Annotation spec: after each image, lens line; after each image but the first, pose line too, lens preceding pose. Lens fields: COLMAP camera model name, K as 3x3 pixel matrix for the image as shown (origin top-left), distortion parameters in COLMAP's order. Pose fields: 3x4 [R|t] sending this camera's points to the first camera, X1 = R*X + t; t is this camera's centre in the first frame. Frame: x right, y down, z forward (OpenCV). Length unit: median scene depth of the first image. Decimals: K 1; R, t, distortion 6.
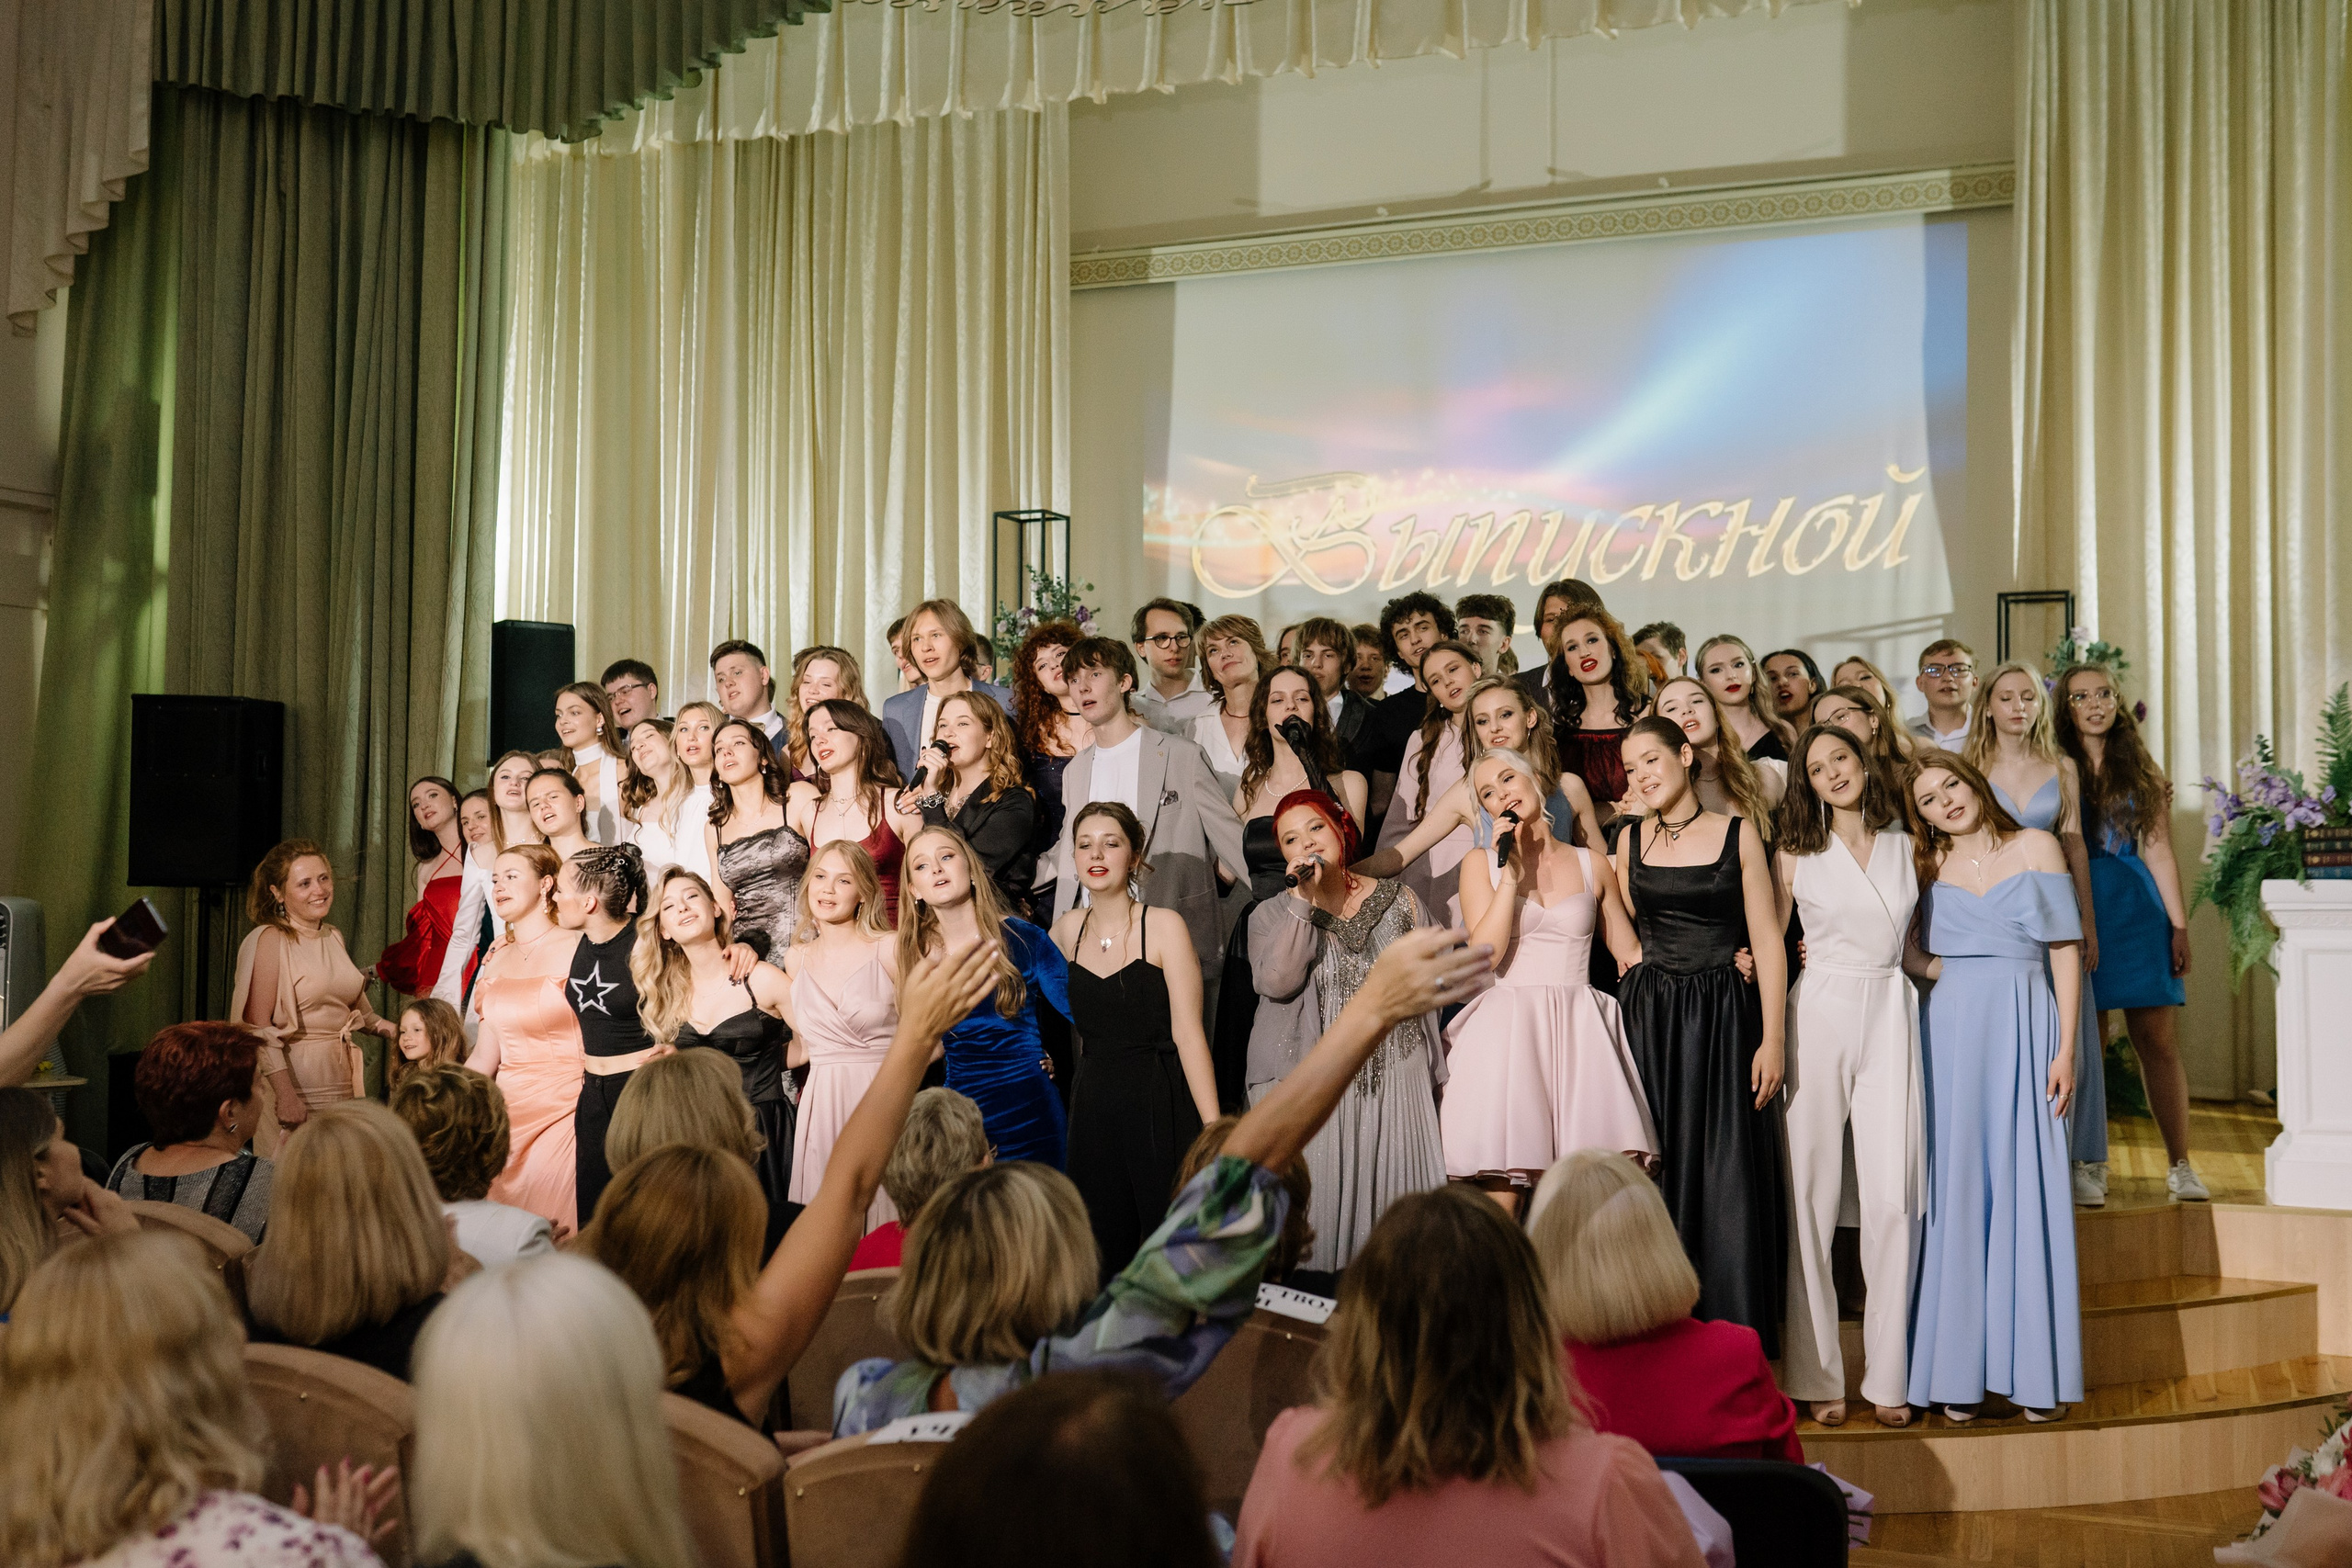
lens RADIAL K [[2295.2, 0, 1171.7], [0, 2295.2, 799.0], [0, 0, 1]] dist [0.002086, 0.005926]
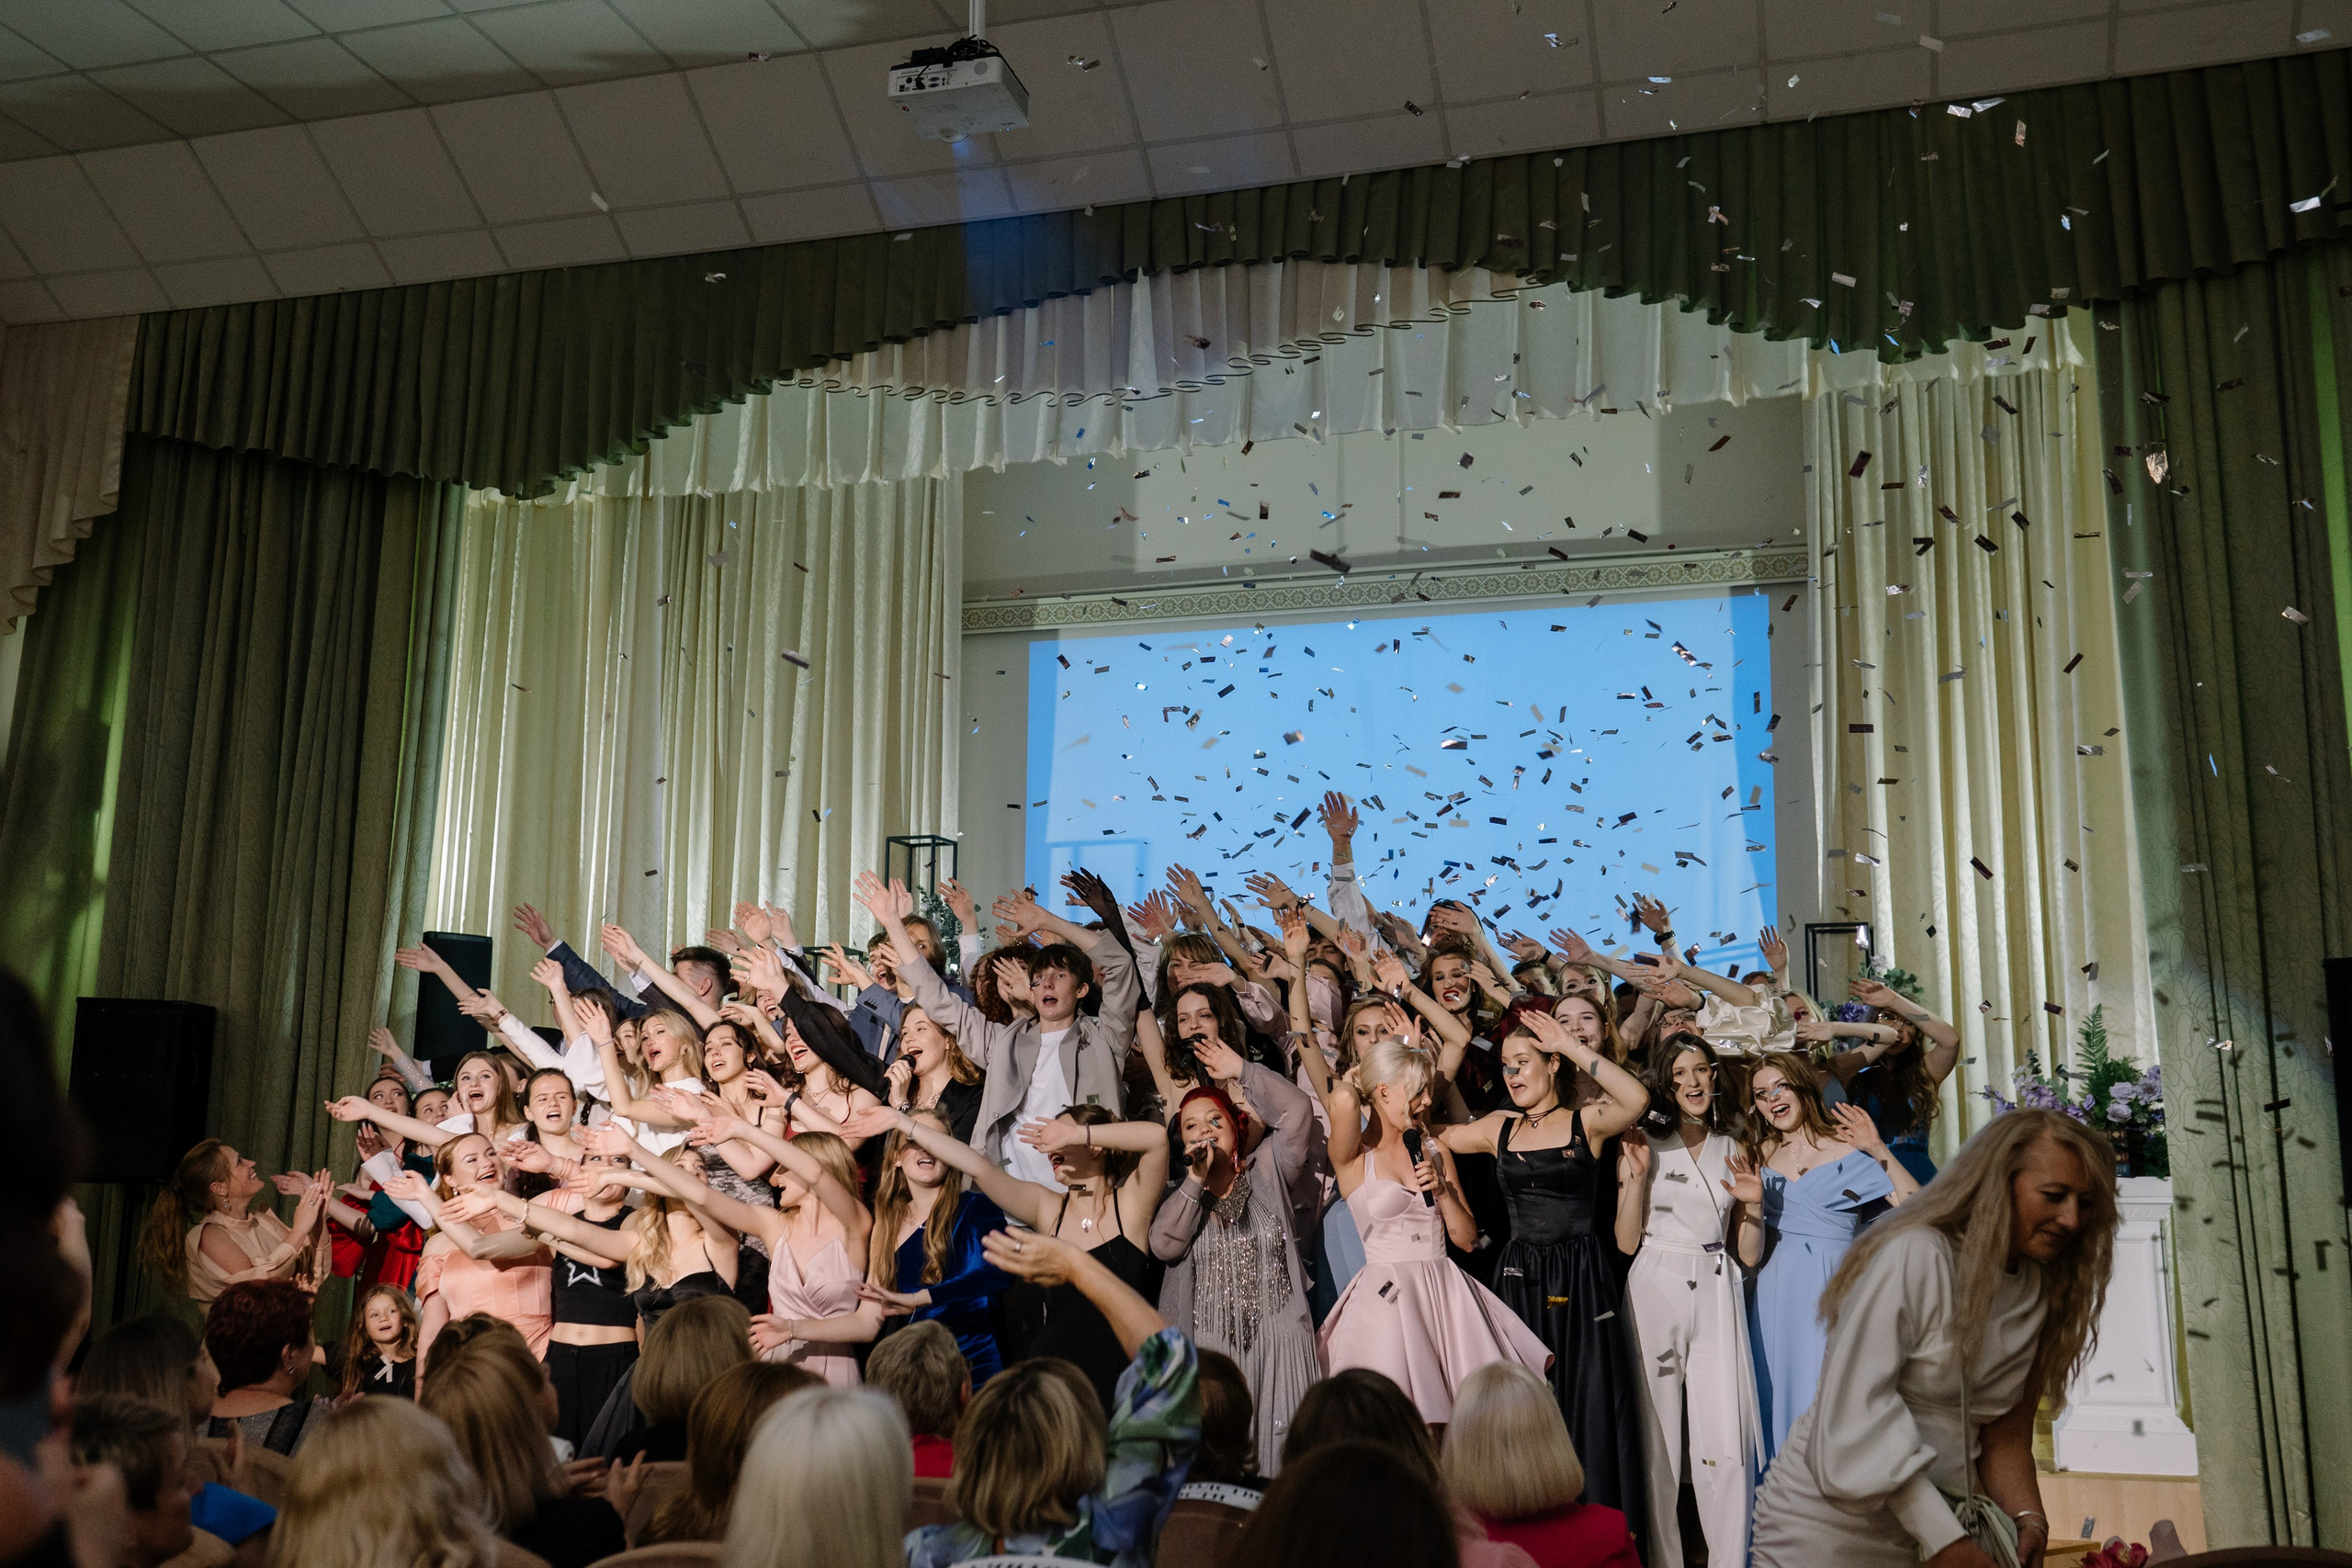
lens RADIAL K [[2337.2, 0, 1171.0], [0, 2337.2, 787.0], [0, 0, 1]] dist [0.006151, -0.000958]
pose [[0.997069, 0.016832, 0.074635, -0.030177], [-0.005885, 0.989484, -0.144524, 0.009567], [-0.076282, 0.143661, 0.986683, -0.097458]]
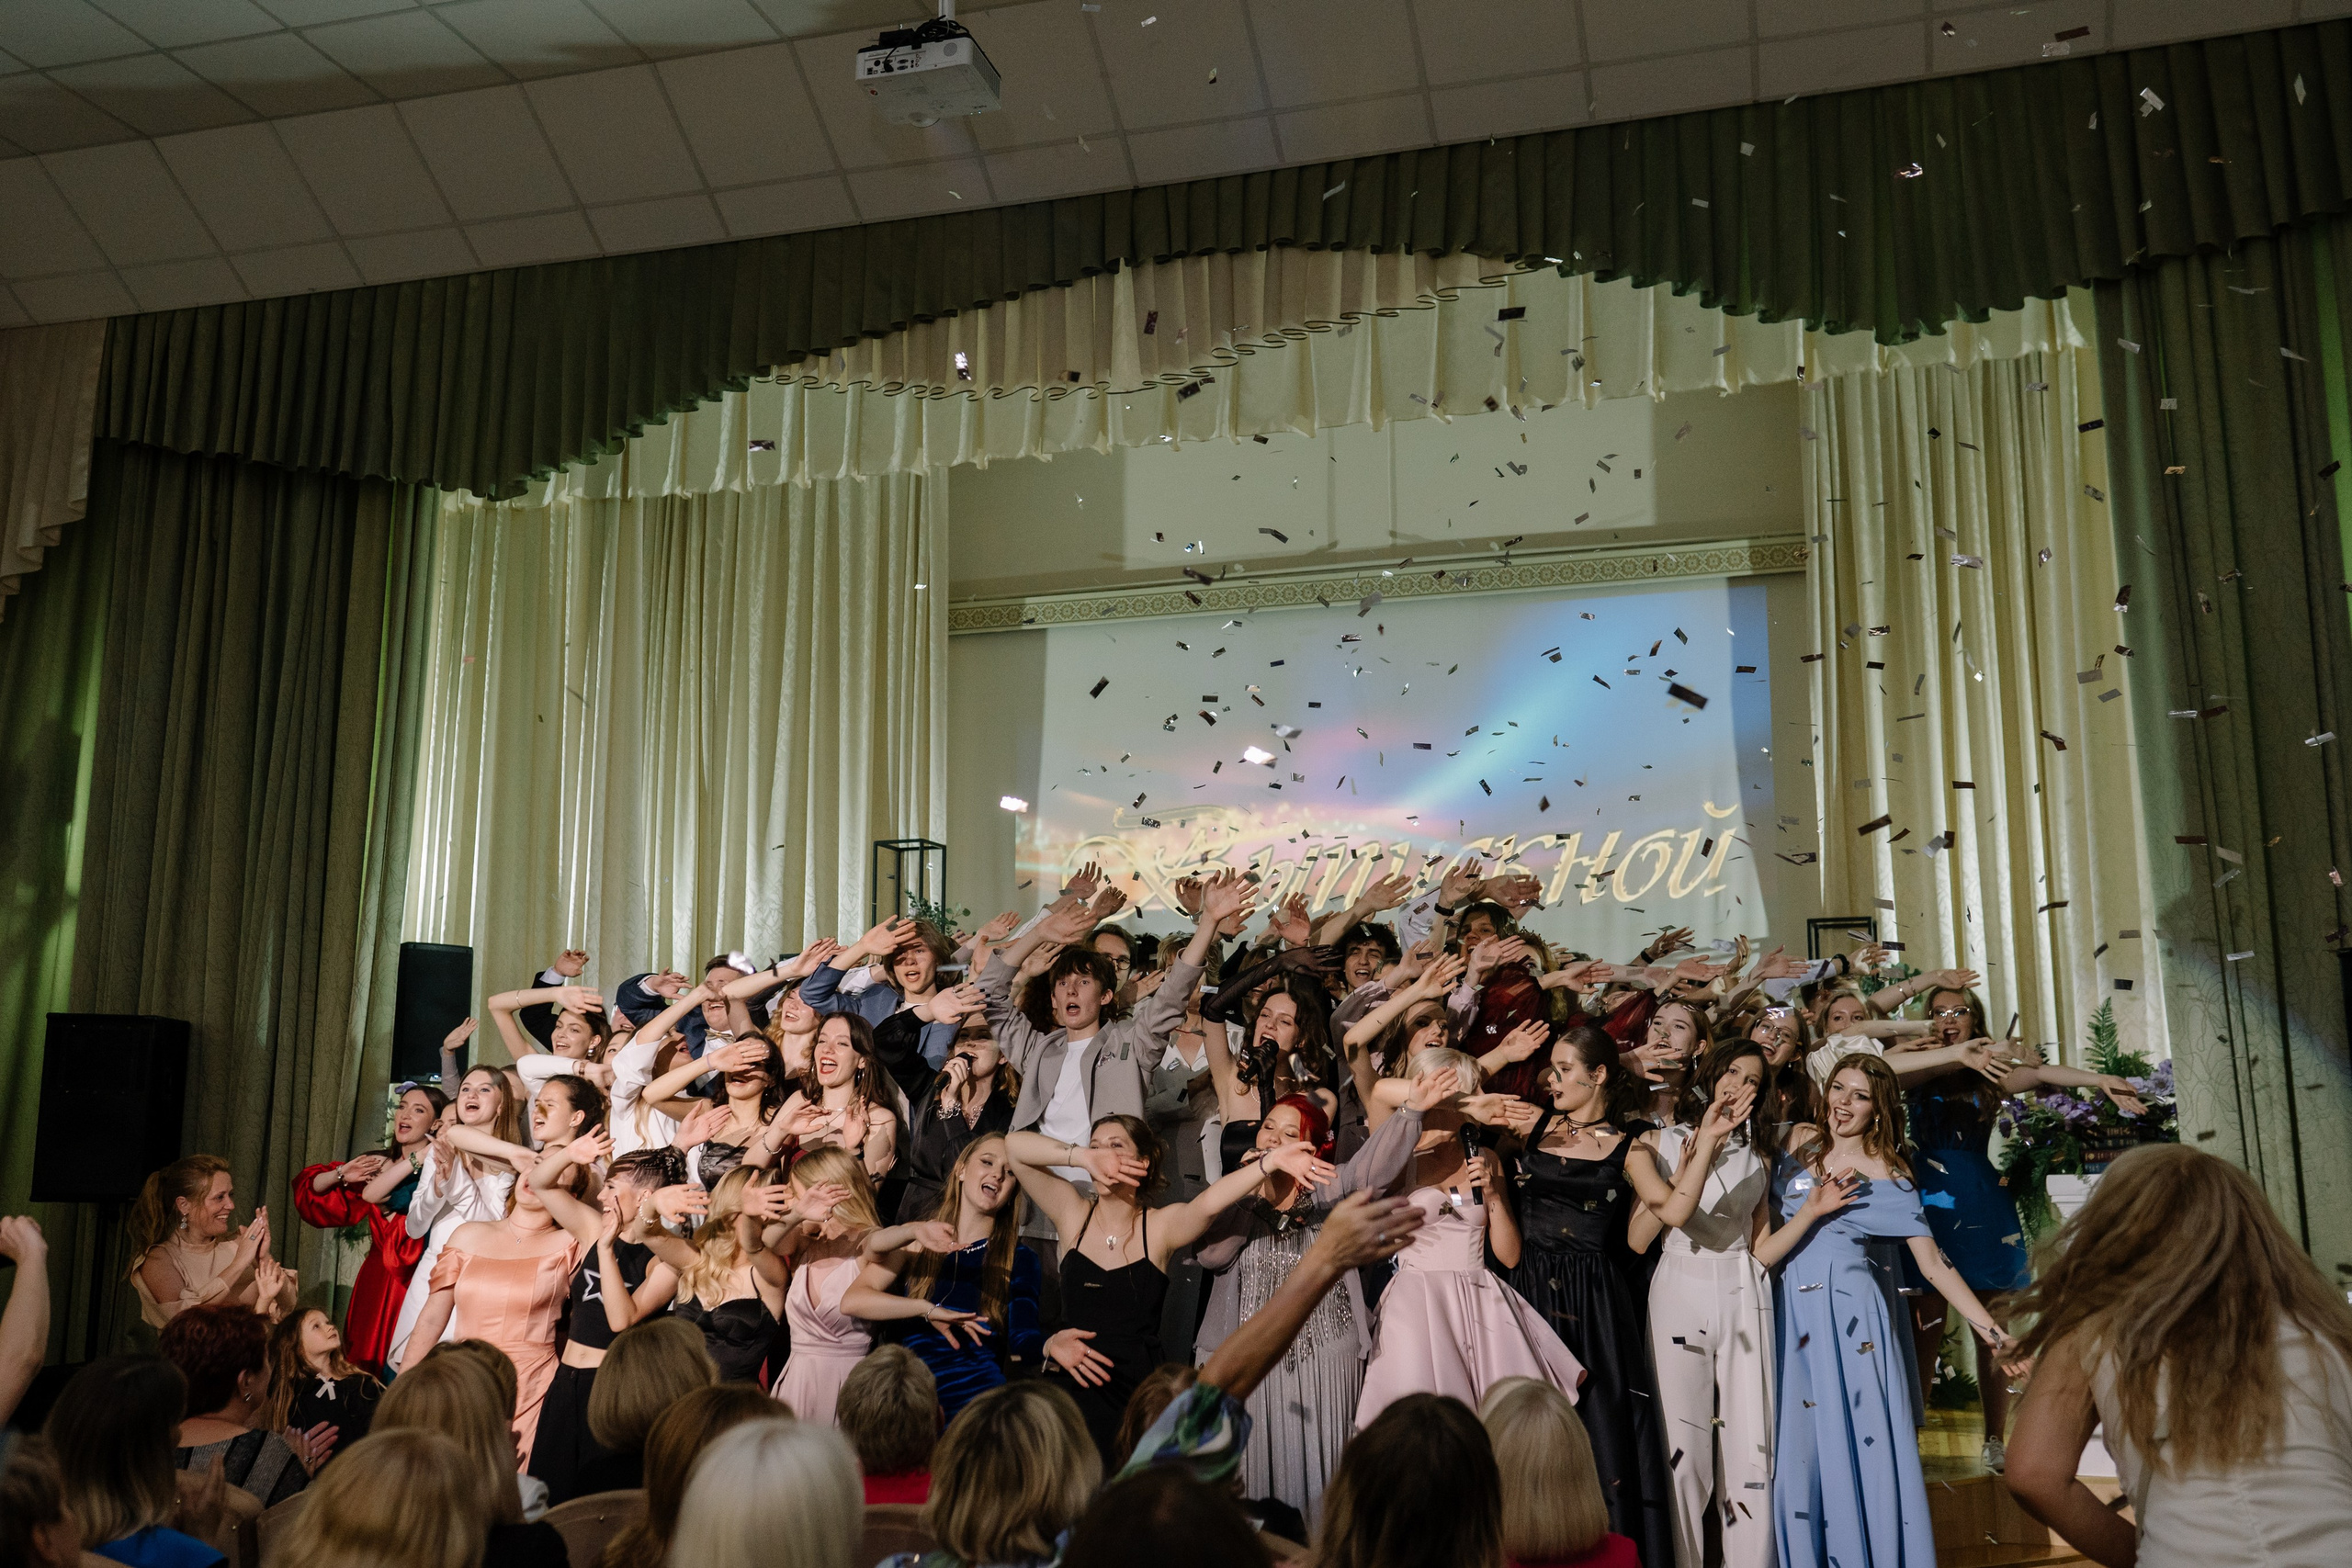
lens RADIAL K [[2337.2, 0, 1171.0], [0, 2337.2, 787.0], [0, 0, 1]] dist [0.006151, -0.000958]
pose [[0.997240, 0.005886, 0.074014, -0.023601], [0.004987, 0.989291, -0.145871, 0.008472], [-0.074080, 0.145838, 0.986531, -0.080156]]
